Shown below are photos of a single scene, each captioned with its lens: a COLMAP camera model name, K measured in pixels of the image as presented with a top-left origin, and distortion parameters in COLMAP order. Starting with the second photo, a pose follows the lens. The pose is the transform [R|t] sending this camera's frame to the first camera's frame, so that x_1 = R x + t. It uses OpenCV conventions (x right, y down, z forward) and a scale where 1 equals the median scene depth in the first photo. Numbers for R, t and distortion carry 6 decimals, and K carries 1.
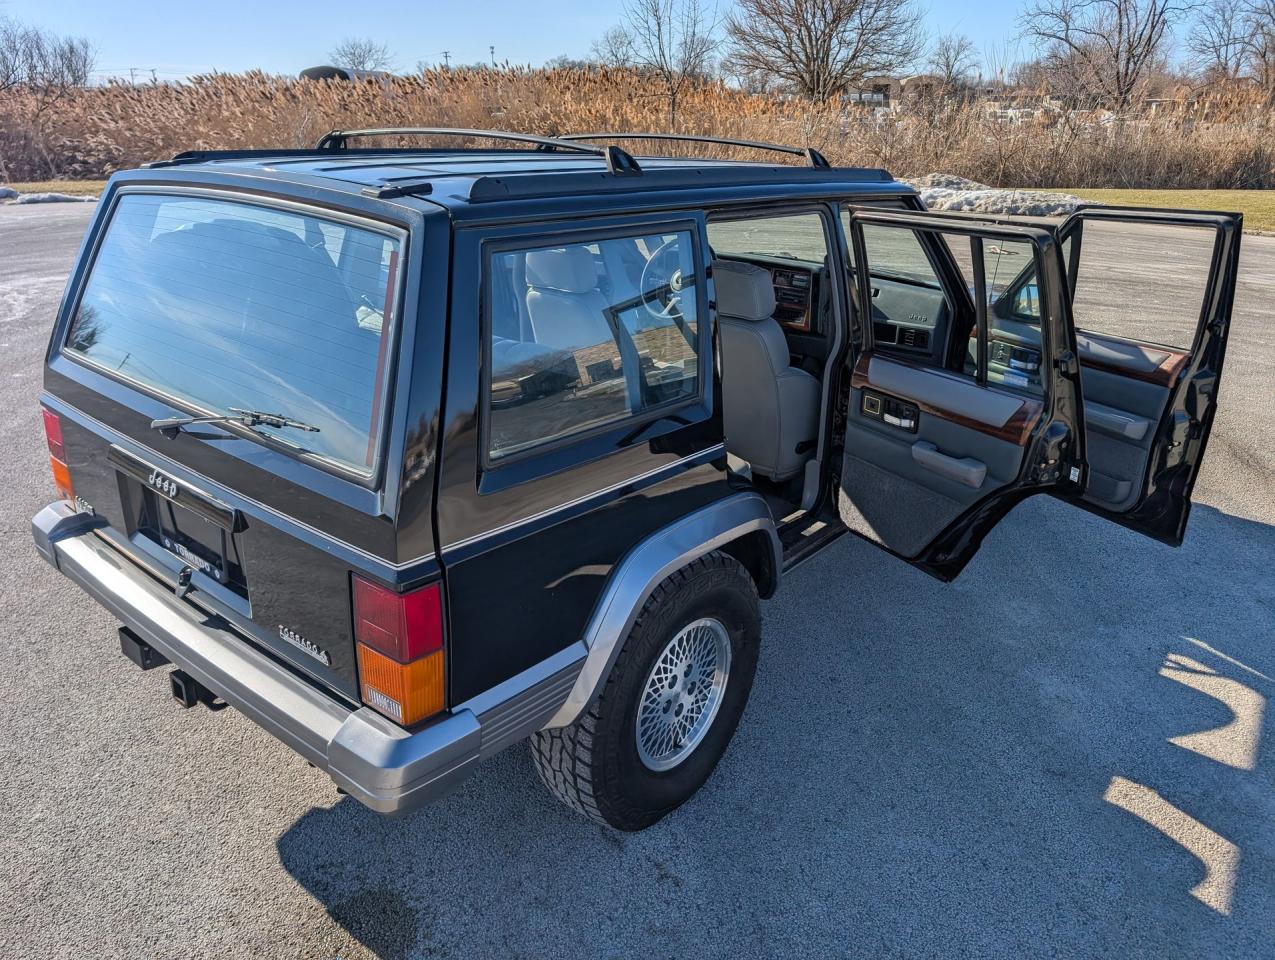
lens RADIAL K [[943.6, 0, 637.2], [0, 943.6, 473.5], [0, 0, 1]] dist [0.001935, 0.005792]
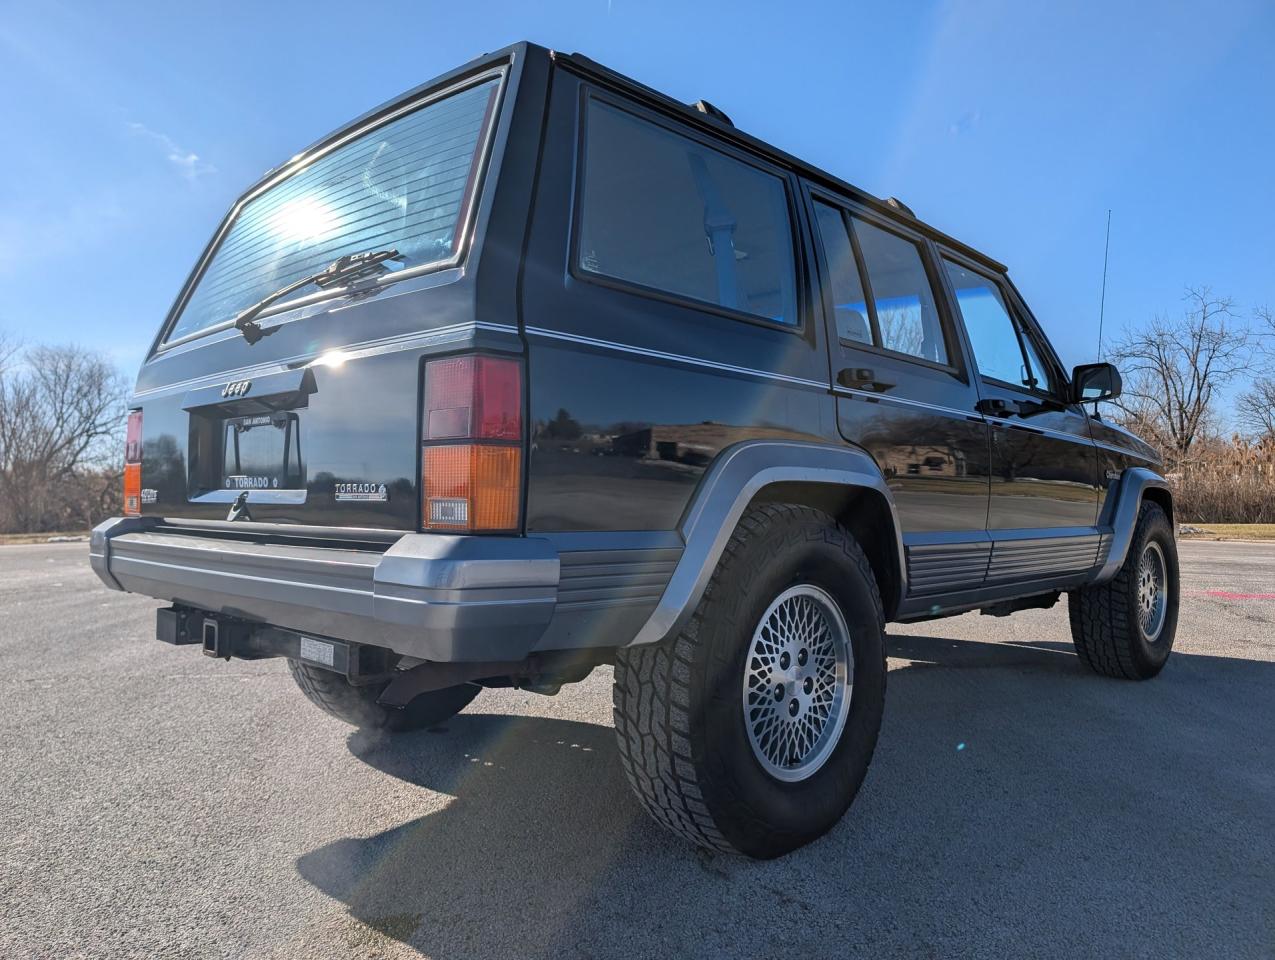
lens RADIAL K [[943.6, 0, 631.3], [0, 943.6, 472.0], [0, 0, 1]] dist [0.001935, 0.005792]
pose [[0.996406, -0.019001, -0.082543, -0.027049], [-0.013724, 0.925423, -0.378687, 0.409769], [0.083583, 0.378459, 0.921837, 0.176350]]
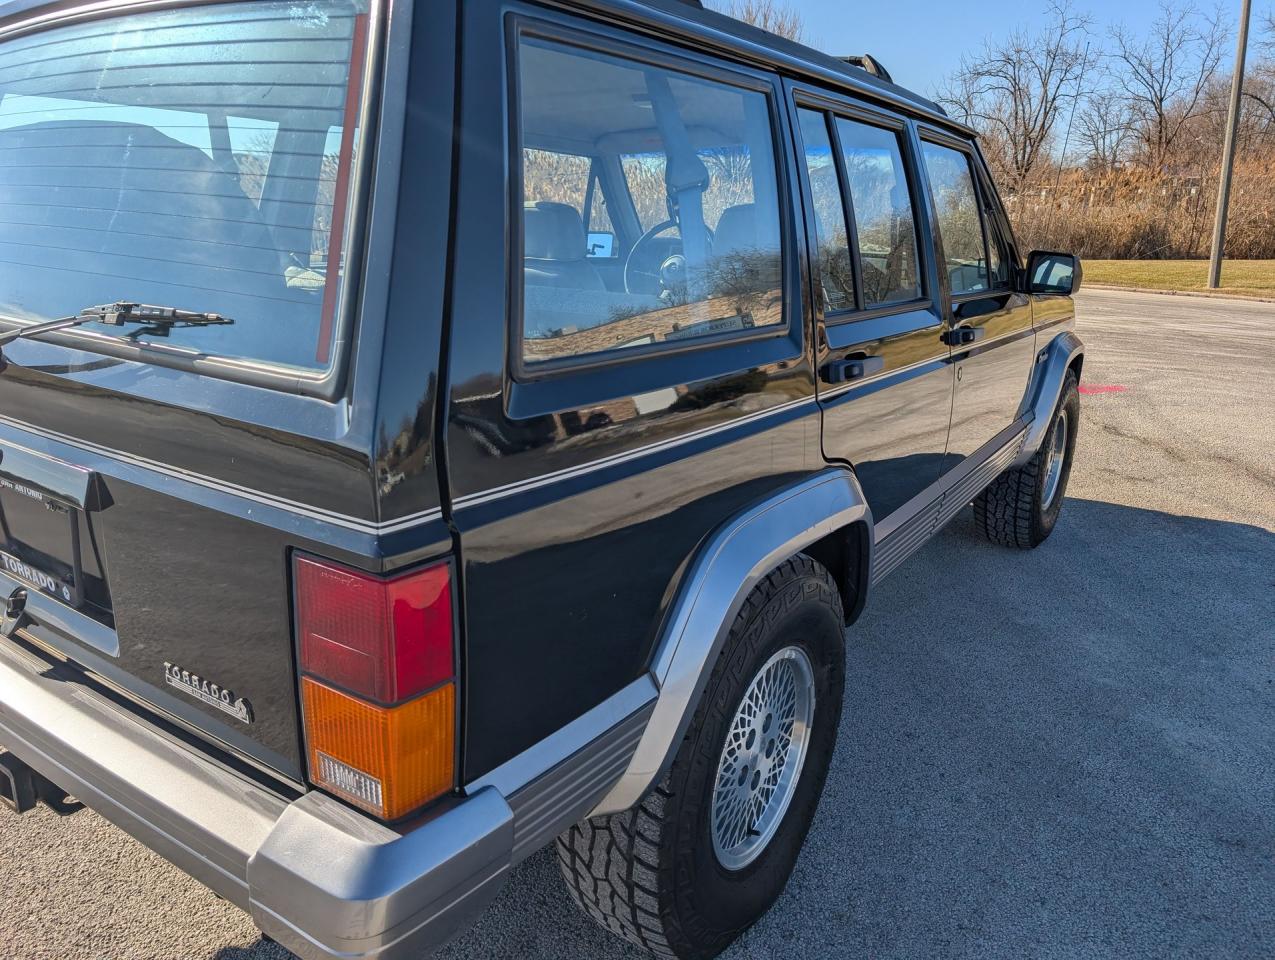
lens RADIAL K [[943.6, 0, 636.7], [0, 943.6, 486.2], [0, 0, 1]] dist [0.001935, 0.005792]
pose [[0.996430, -0.023946, 0.080954, -0.106398], [0.029691, 0.997068, -0.070526, 0.085505], [-0.079027, 0.072678, 0.994220, 0.314199]]
